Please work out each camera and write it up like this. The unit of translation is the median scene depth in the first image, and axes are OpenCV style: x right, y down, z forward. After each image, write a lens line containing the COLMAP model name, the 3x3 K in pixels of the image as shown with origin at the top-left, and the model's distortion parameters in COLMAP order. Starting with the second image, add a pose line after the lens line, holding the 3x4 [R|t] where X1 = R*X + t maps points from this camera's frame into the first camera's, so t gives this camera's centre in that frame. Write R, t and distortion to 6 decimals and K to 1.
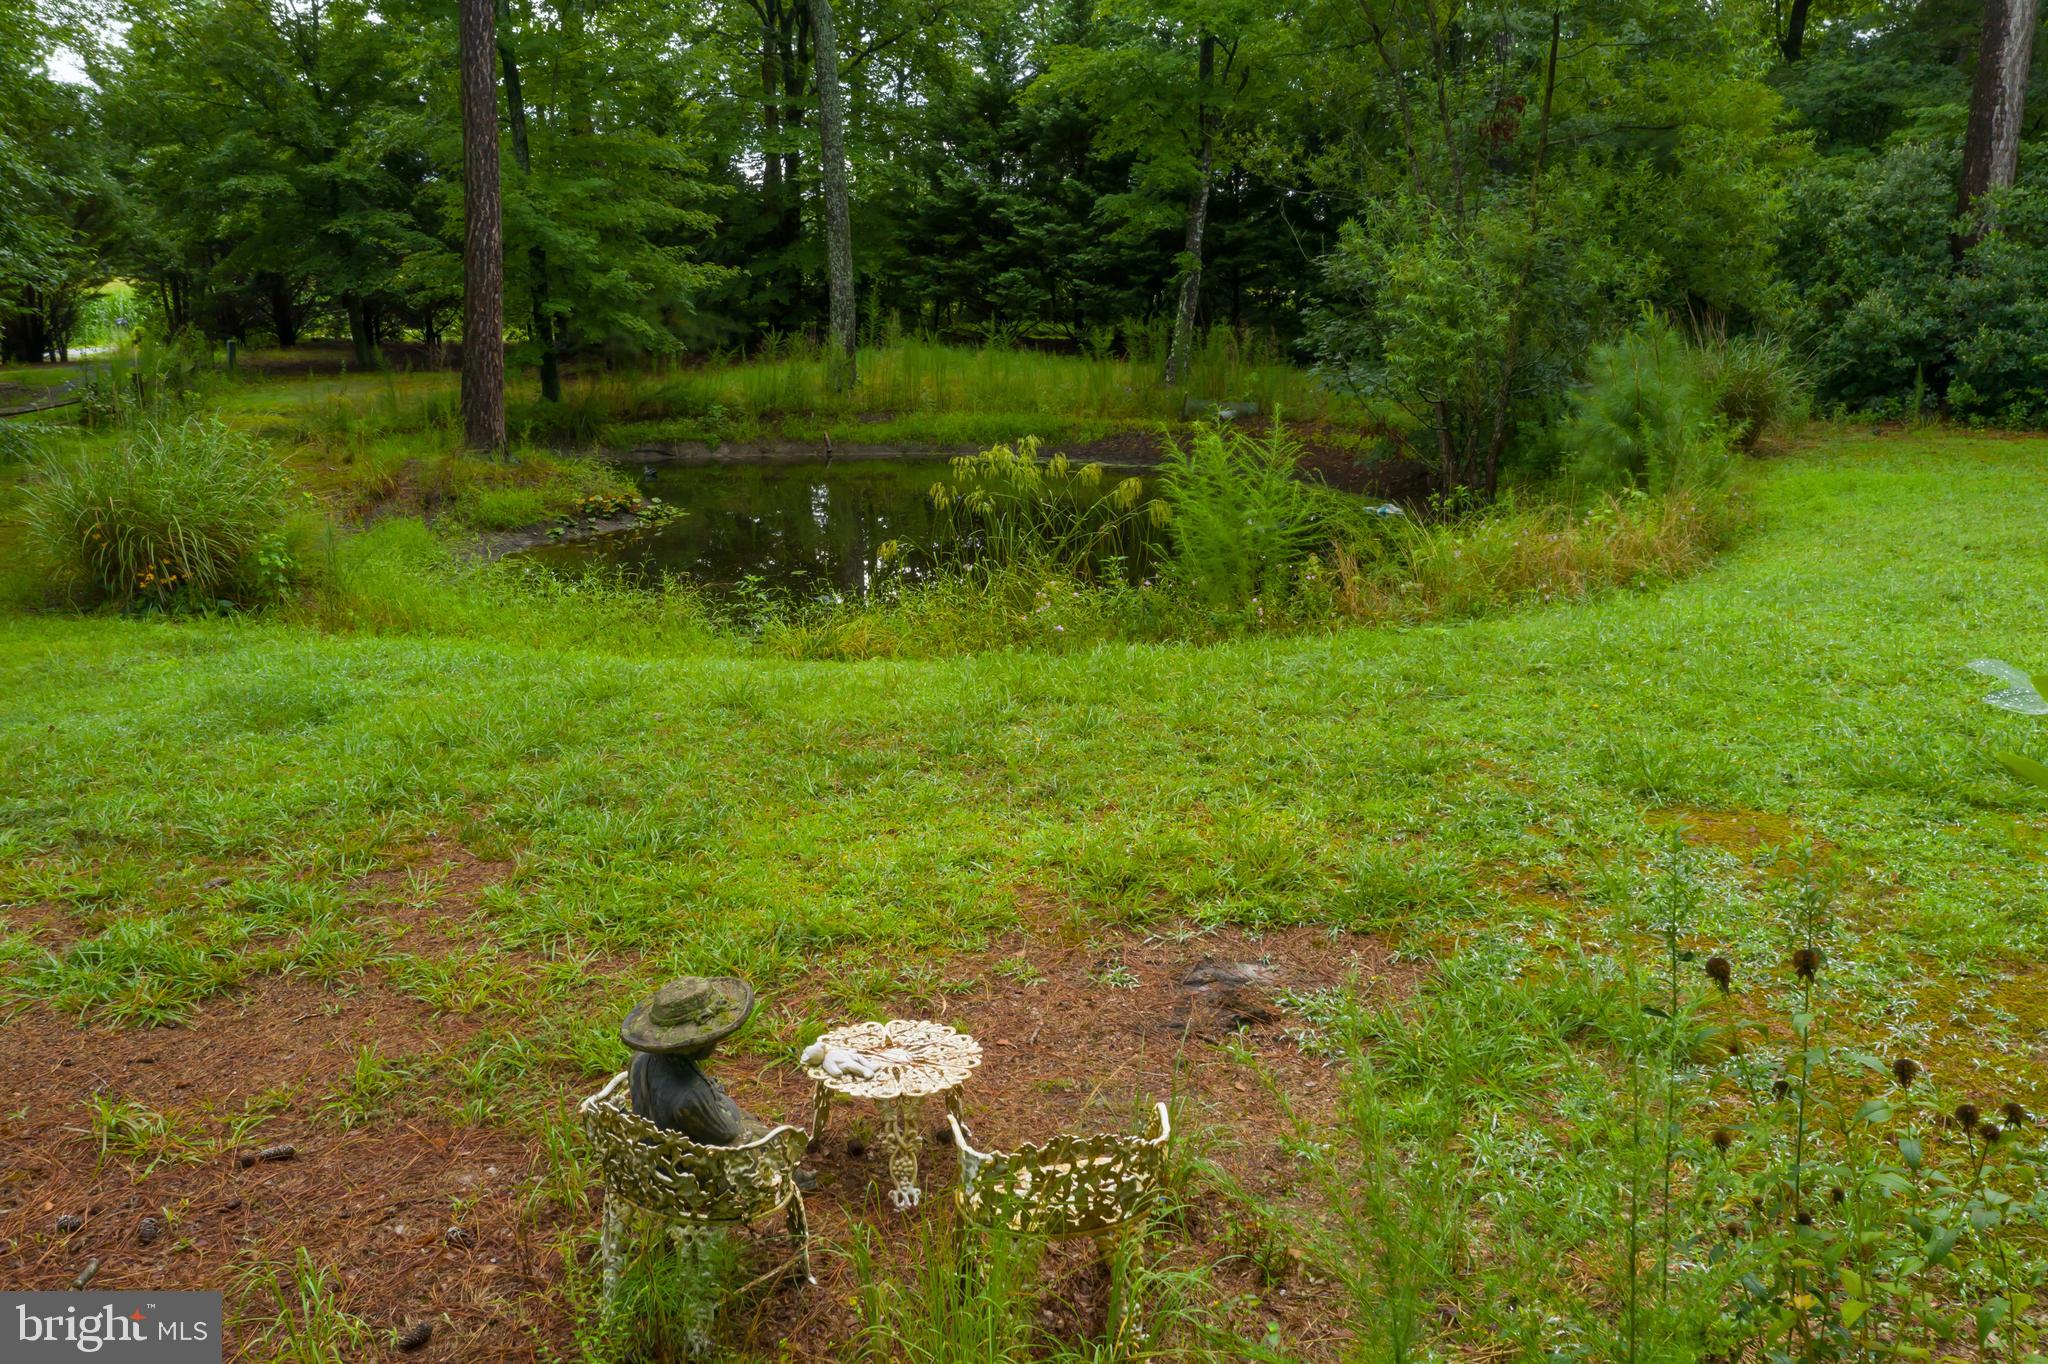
lens RADIAL K [[1625.8, 0, 1020.2], [0, 1625.8, 671.9], [0, 0, 1]] dist [-0.021340, 0.005135]
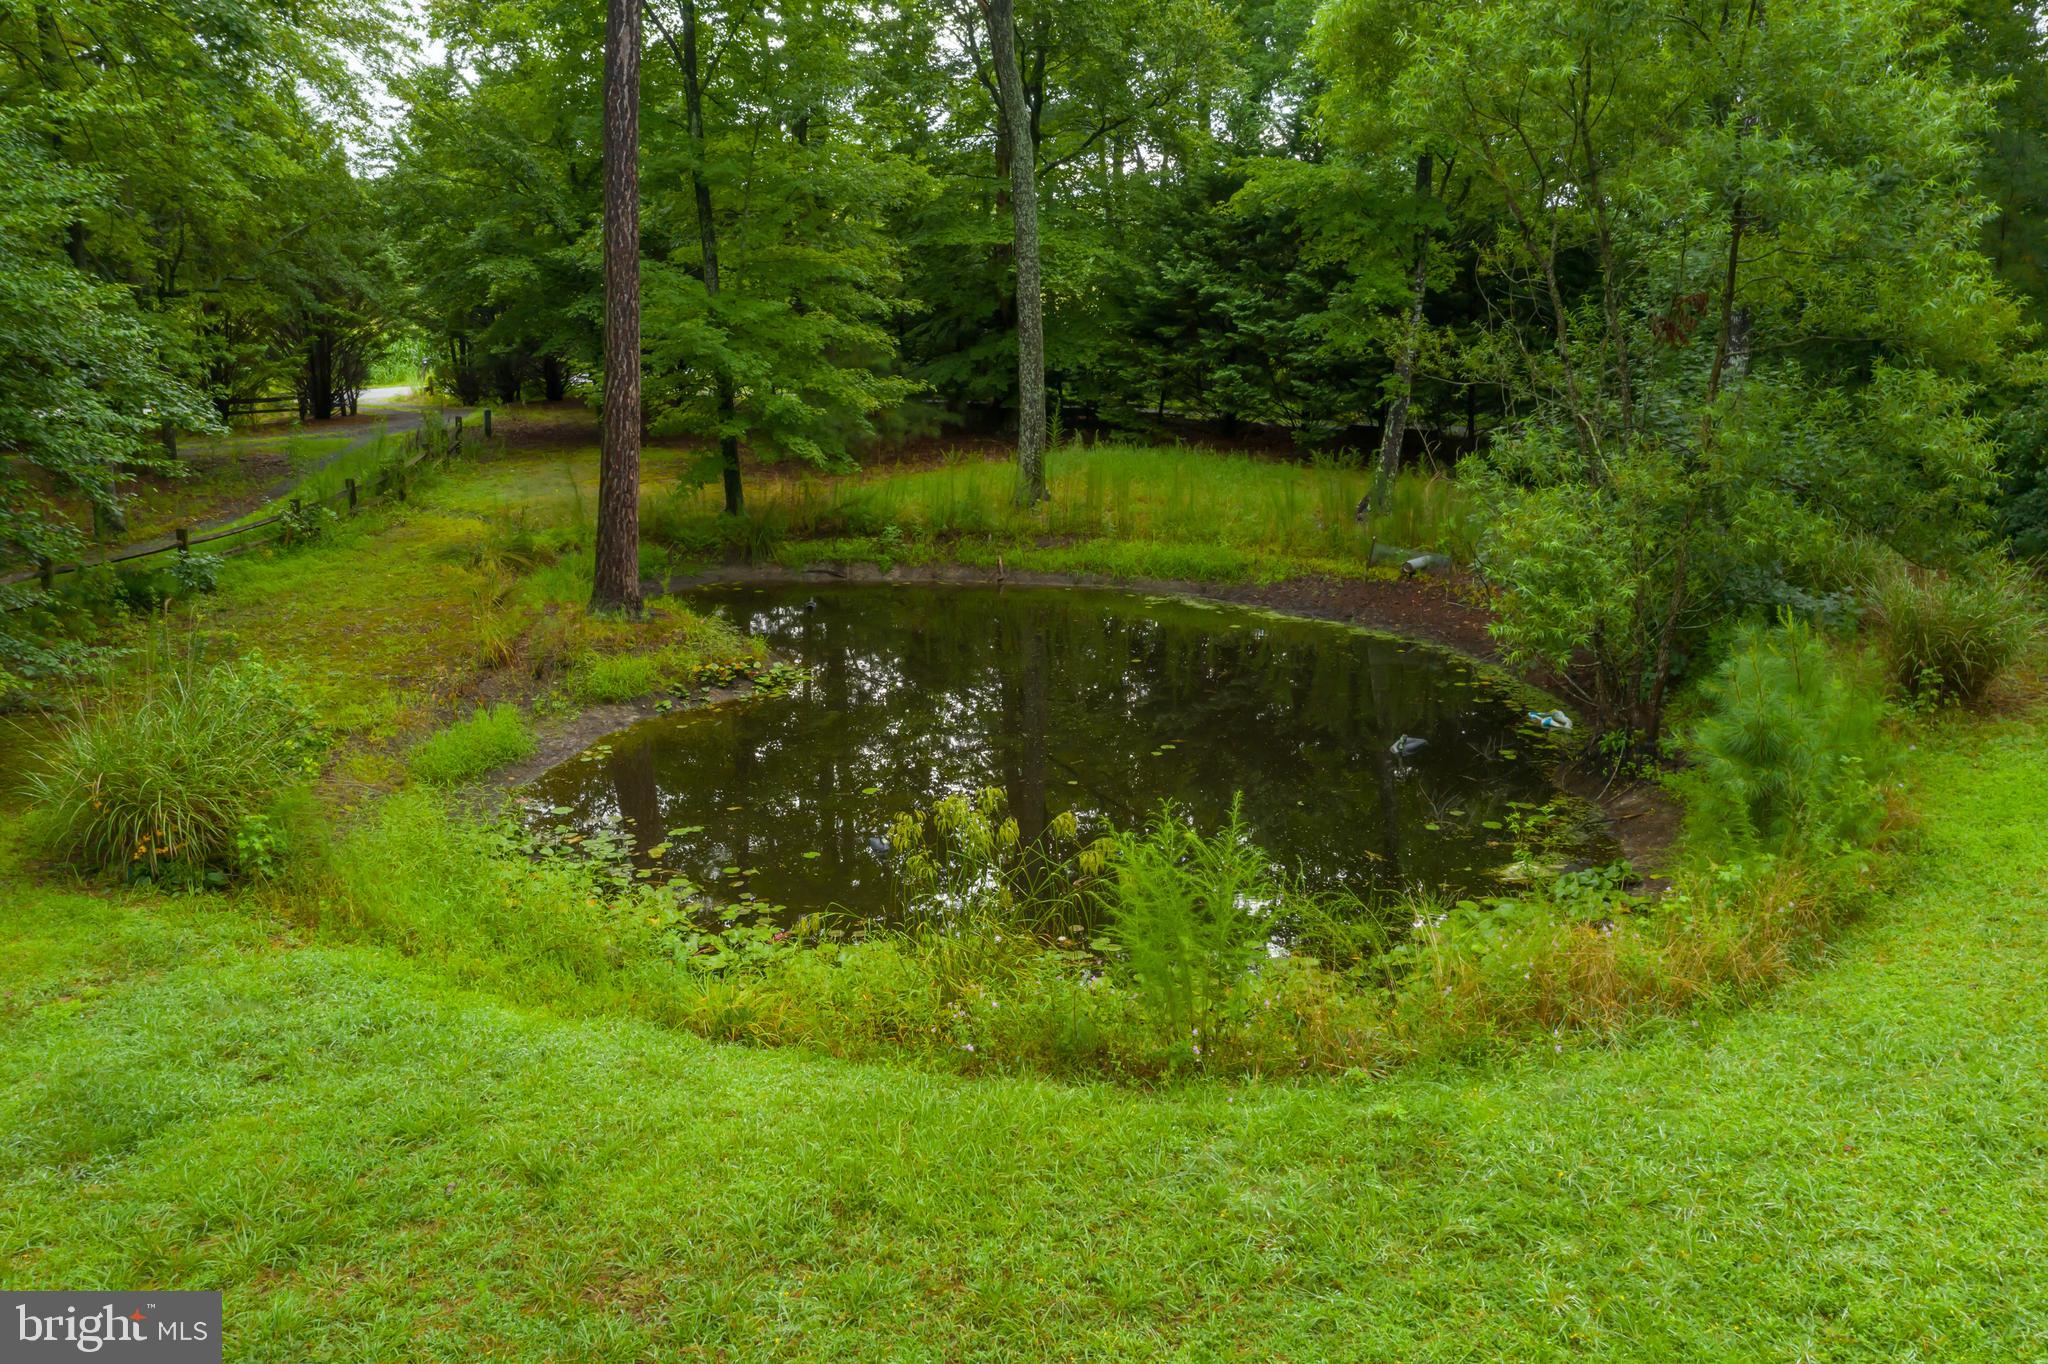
lens RADIAL K [[1625.8, 0, 1020.2], [0, 1625.8, 671.9], [0, 0, 1]] dist [-0.021340, 0.005135]
pose [[0.980951, 0.052511, -0.187022, 0.076038], [-0.051548, 0.998620, 0.010016, -0.088351], [0.187290, -0.000185, 0.982305, 0.049457]]
